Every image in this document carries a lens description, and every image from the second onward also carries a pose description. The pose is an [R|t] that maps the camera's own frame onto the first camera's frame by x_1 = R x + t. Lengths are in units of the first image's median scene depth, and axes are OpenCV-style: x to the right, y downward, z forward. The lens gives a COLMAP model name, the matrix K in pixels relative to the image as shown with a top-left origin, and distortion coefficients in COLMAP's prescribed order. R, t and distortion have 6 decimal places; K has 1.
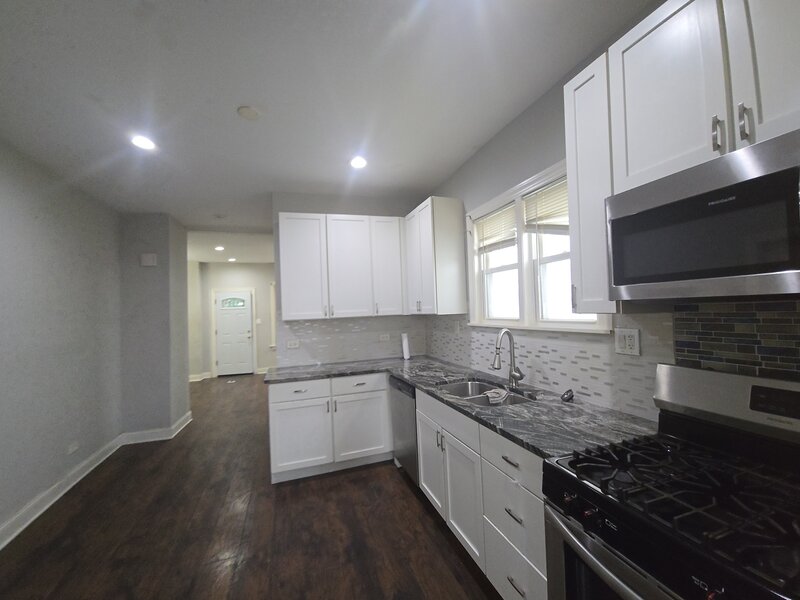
lens RADIAL K [[335.4, 0, 396.5], [0, 335.4, 300.7], [0, 0, 1]] dist [0.021019, 0.000055]
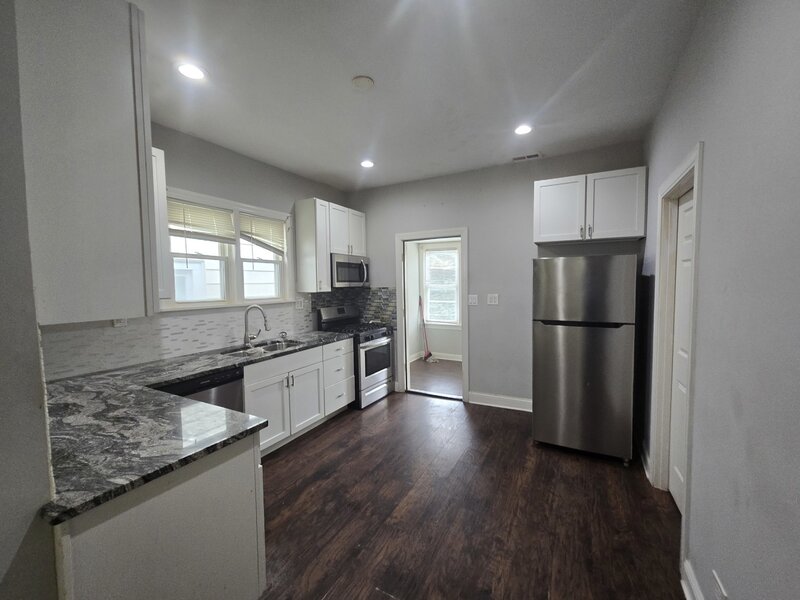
lens RADIAL K [[335.4, 0, 401.1], [0, 335.4, 299.4], [0, 0, 1]] dist [0.021019, 0.000055]
pose [[-0.685889, -0.001443, 0.727705, -1.111211], [0.007086, 0.999937, 0.008663, 0.048662], [-0.727672, 0.011098, -0.685836, 1.464720]]
